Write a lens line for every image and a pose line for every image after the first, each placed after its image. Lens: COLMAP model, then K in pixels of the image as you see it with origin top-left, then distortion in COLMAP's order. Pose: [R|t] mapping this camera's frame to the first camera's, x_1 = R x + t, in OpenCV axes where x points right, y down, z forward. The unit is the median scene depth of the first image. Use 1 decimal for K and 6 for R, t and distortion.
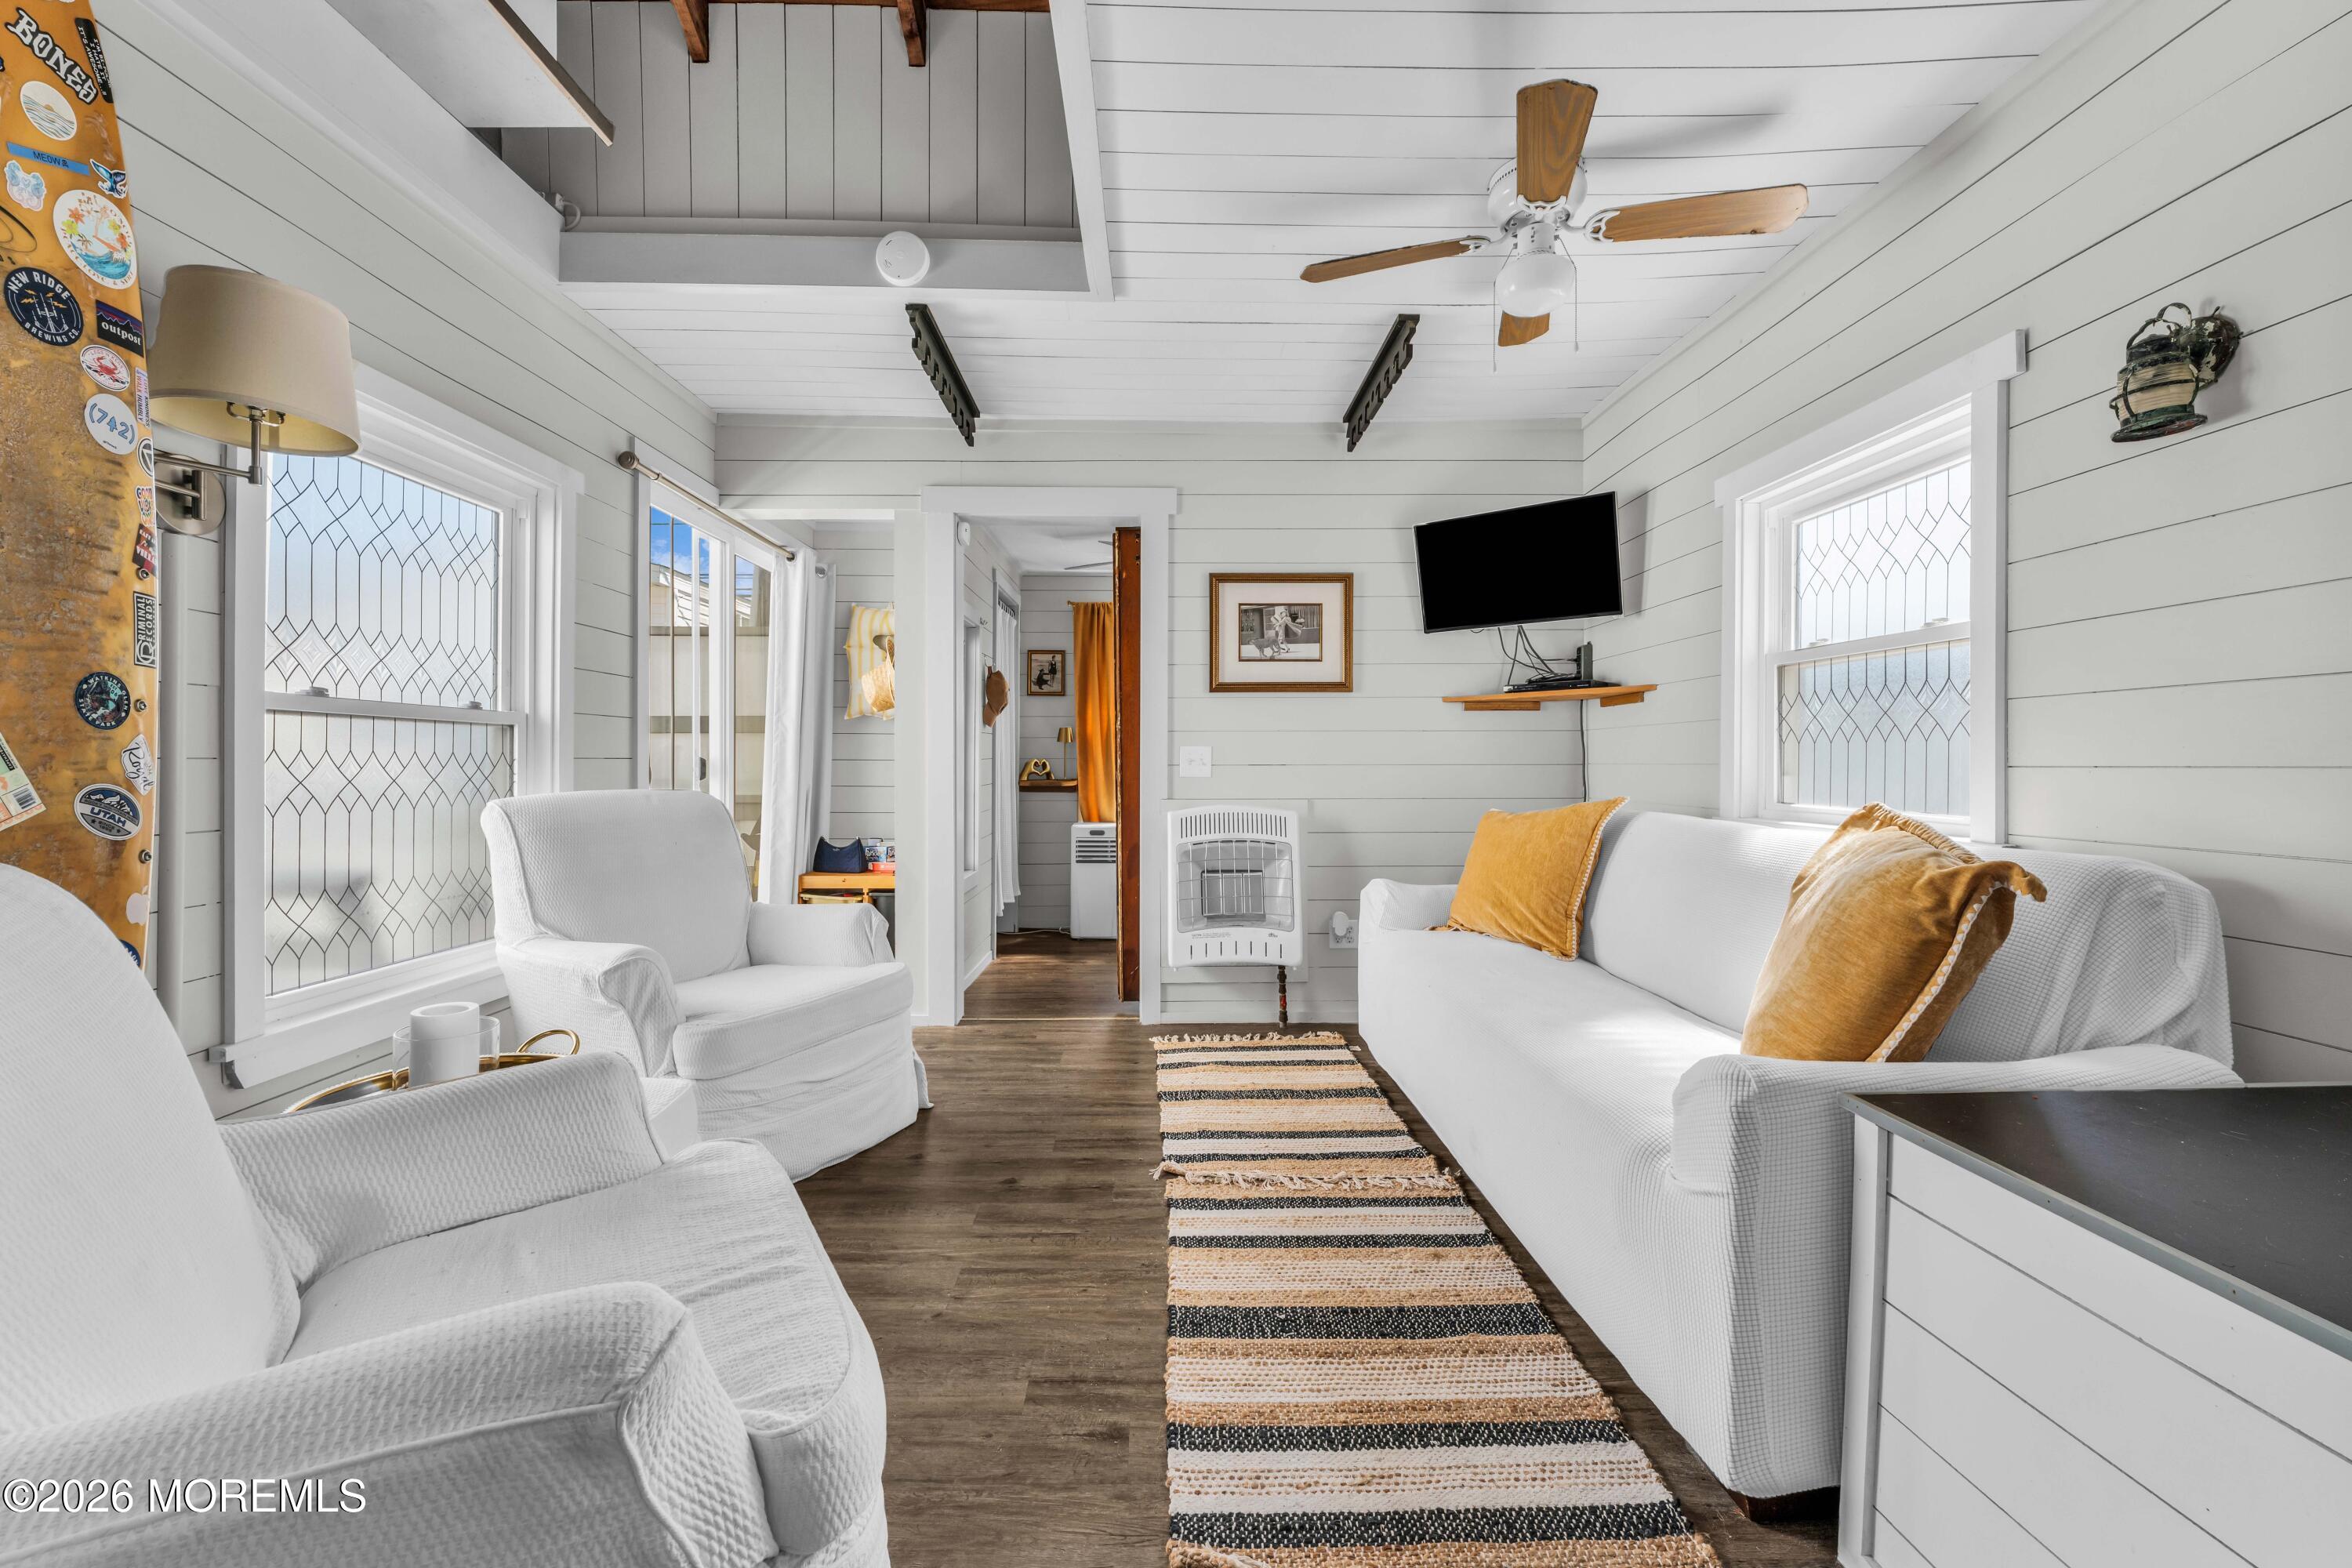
lens RADIAL K [[960.0, 0, 1174.3], [0, 960.0, 772.3], [0, 0, 1]] dist [-0.000763, -0.000028]
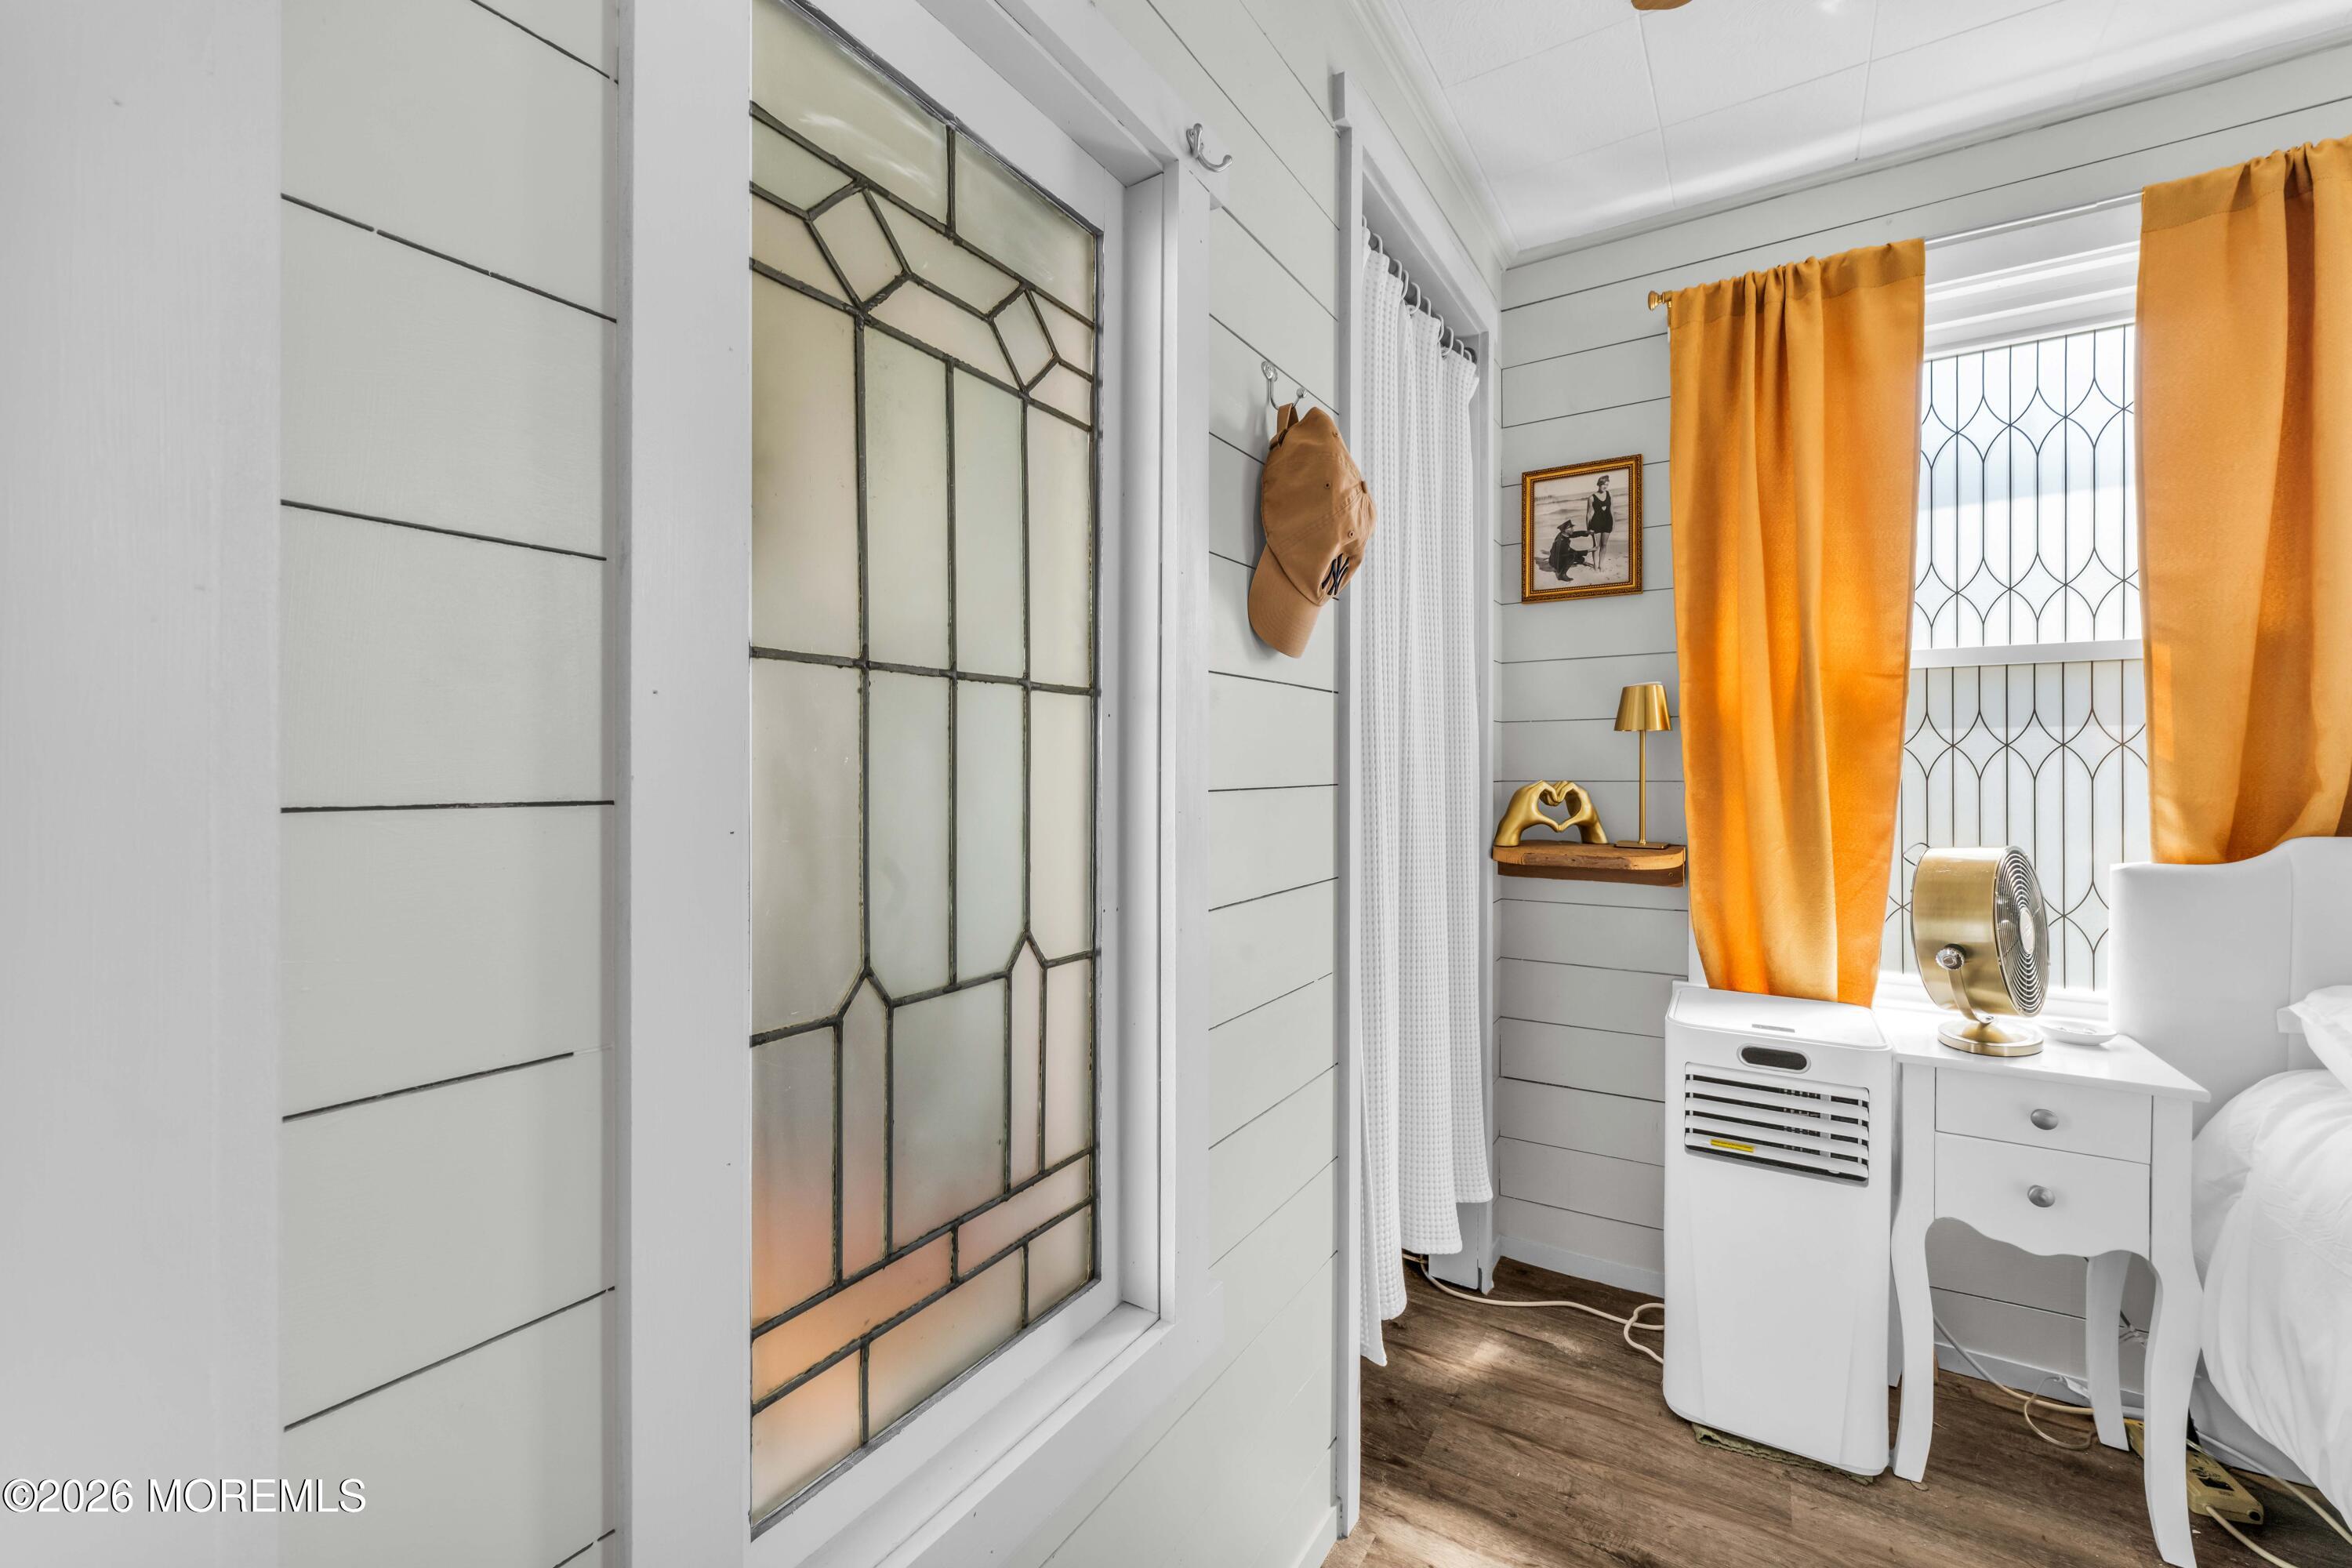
lens RADIAL K [[960.0, 0, 1168.1], [0, 960.0, 777.9], [0, 0, 1]] dist [-0.000763, -0.000028]
pose [[0.838413, -0.005475, -0.545008, -0.070470], [0.003438, 0.999983, -0.004758, -0.014323], [0.545025, 0.002115, 0.838417, 0.634743]]
